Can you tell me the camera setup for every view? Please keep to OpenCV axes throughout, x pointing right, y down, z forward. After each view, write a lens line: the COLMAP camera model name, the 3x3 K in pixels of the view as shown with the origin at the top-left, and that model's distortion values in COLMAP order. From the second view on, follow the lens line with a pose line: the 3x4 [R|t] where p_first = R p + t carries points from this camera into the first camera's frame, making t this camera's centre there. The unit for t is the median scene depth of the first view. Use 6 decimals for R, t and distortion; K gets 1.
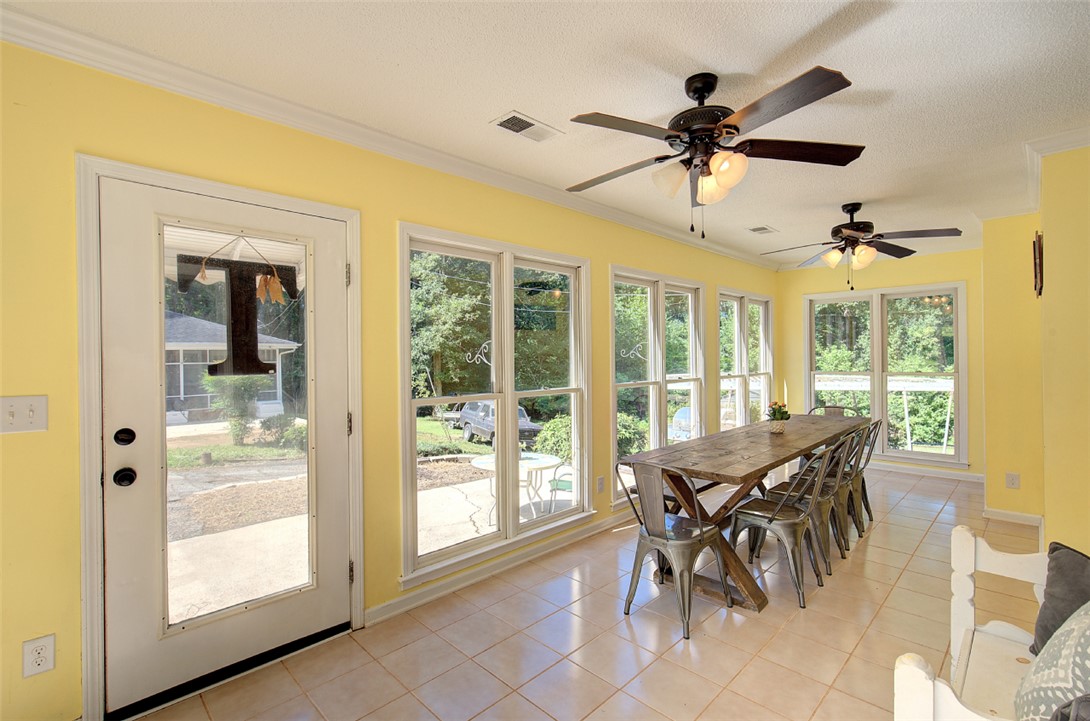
lens RADIAL K [[499.5, 0, 544.8], [0, 499.5, 359.5], [0, 0, 1]] dist [0.003191, 0.001735]
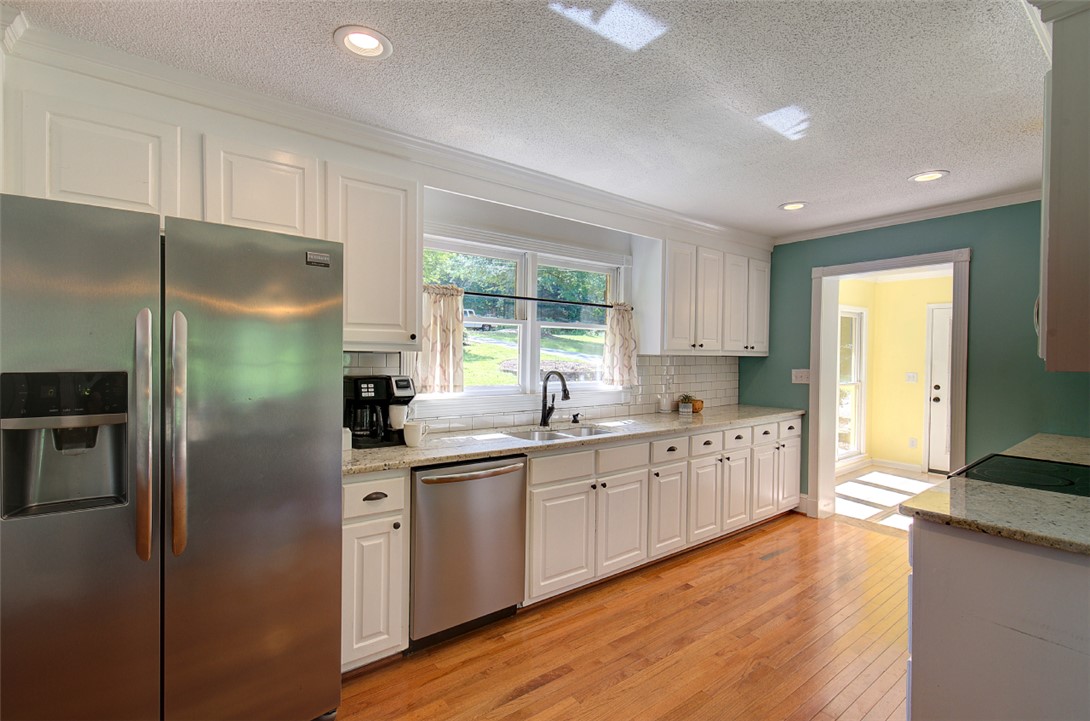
lens RADIAL K [[499.5, 0, 546.5], [0, 499.5, 359.1], [0, 0, 1]] dist [0.003191, 0.001735]
pose [[-0.128583, 0.020935, -0.991478, 2.736543], [-0.014516, 0.999630, 0.022989, -0.068516], [0.991593, 0.017348, -0.128231, -1.110751]]
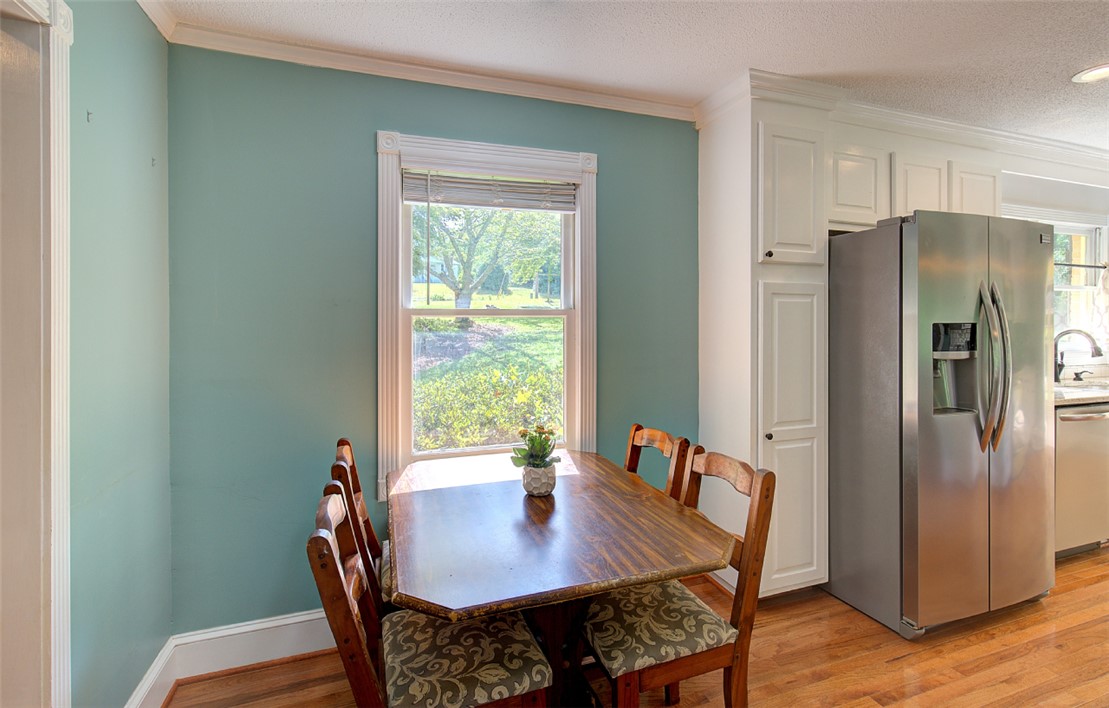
lens RADIAL K [[513.2, 0, 572.9], [0, 513.2, 323.1], [0, 0, 1]] dist [-0.000412, 0.001615]
pose [[-0.416040, 0.009438, -0.909298, 3.498400], [0.002348, 0.999954, 0.009305, -0.034588], [0.909344, 0.001736, -0.416043, -2.191979]]
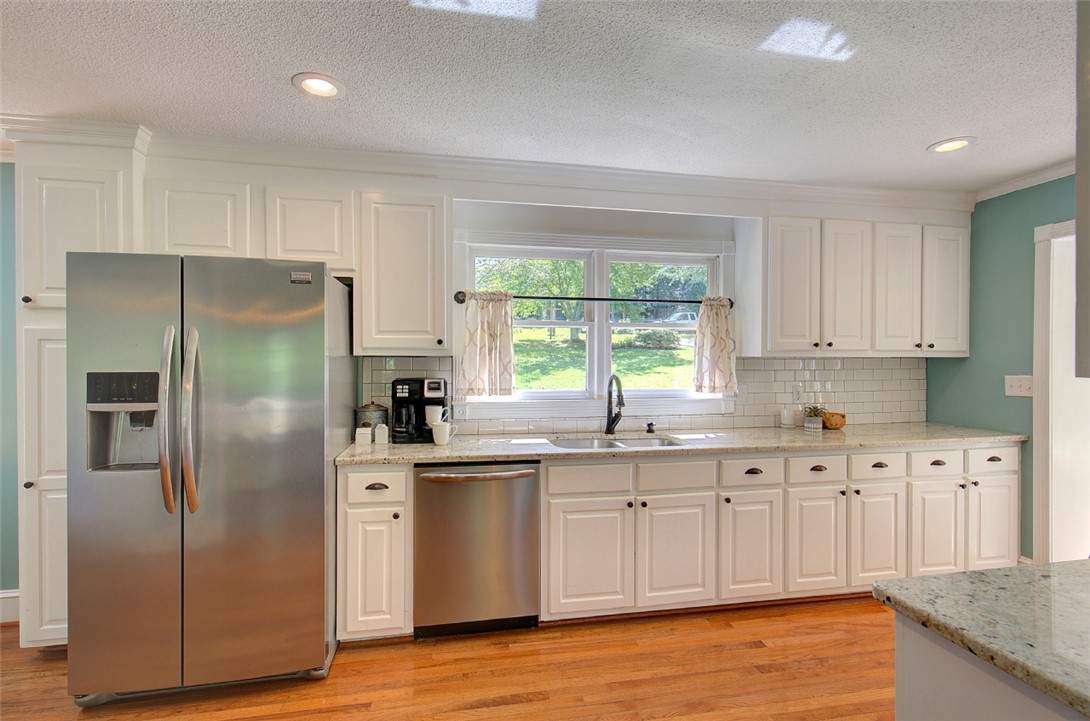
lens RADIAL K [[499.5, 0, 543.1], [0, 499.5, 358.1], [0, 0, 1]] dist [0.003191, 0.001735]
pose [[-0.561977, 0.012266, -0.827062, 2.472518], [0.001179, 0.999901, 0.014028, -0.065218], [0.827152, 0.006908, -0.561936, -0.594150]]
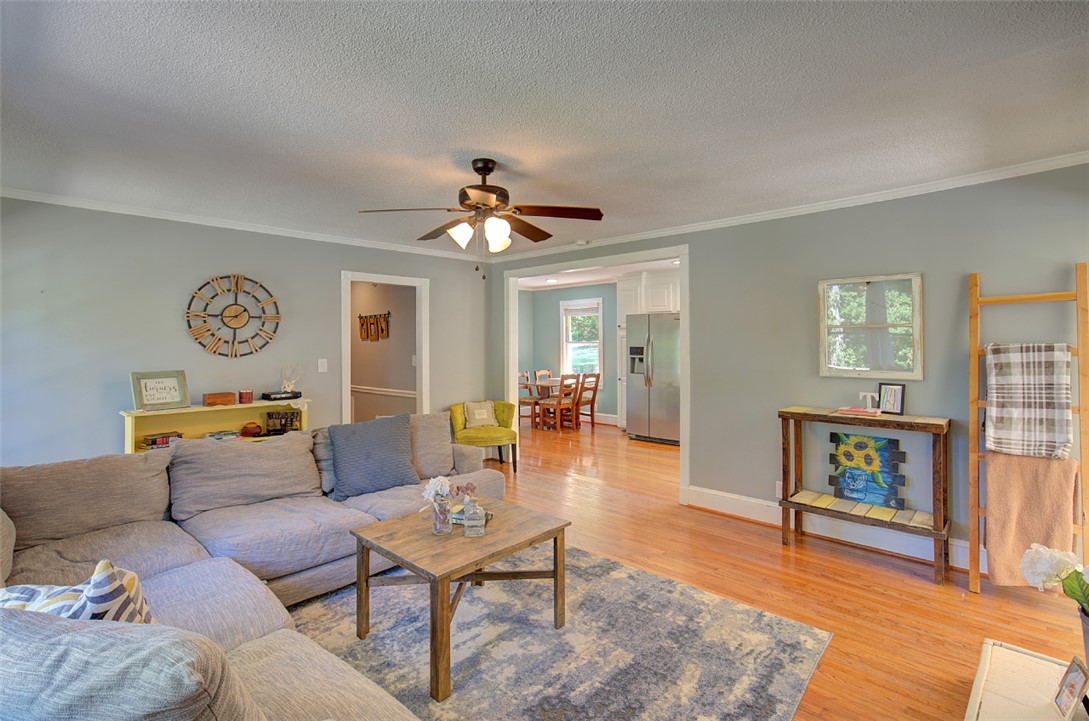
lens RADIAL K [[512.1, 0, 533.3], [0, 512.1, 328.5], [0, 0, 1]] dist [-0.002551, 0.001726]
pose [[-0.999916, 0.008542, 0.009701, 2.848090], [0.008340, 0.999753, -0.020595, -0.086175], [-0.009875, -0.020513, -0.999741, 2.009033]]
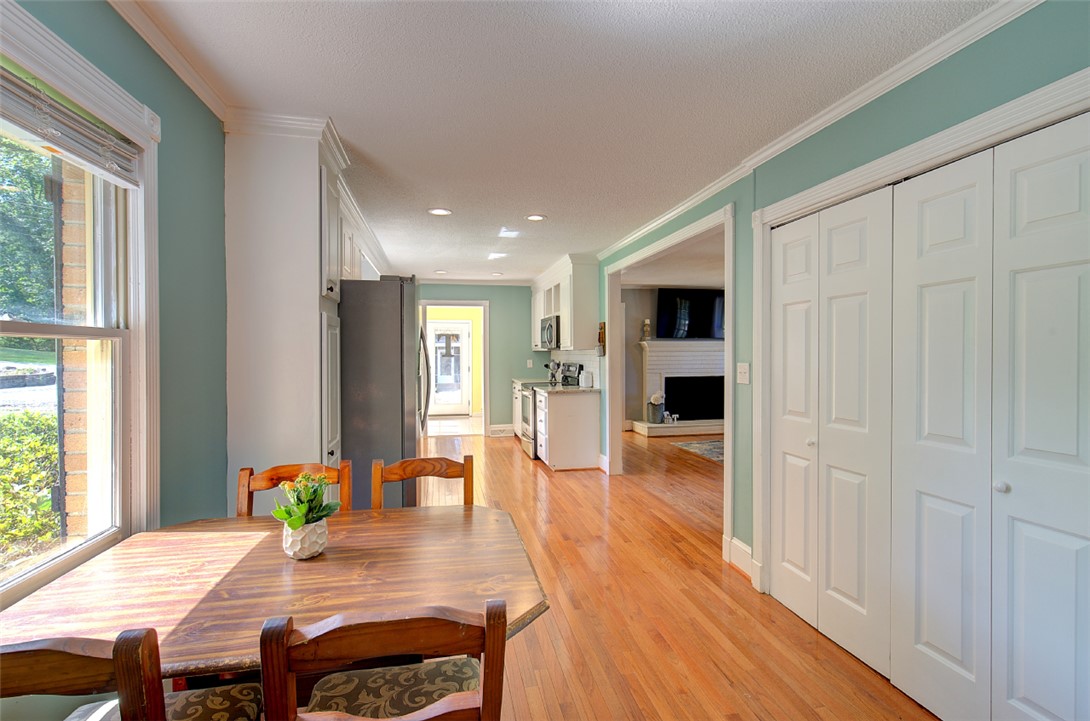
lens RADIAL K [[499.5, 0, 550.5], [0, 499.5, 355.6], [0, 0, 1]] dist [0.003191, 0.001735]
pose [[0.846255, 0.008812, -0.532706, 3.380071], [-0.006773, 0.999960, 0.005782, -0.023007], [0.532736, -0.001285, 0.846281, -3.095483]]
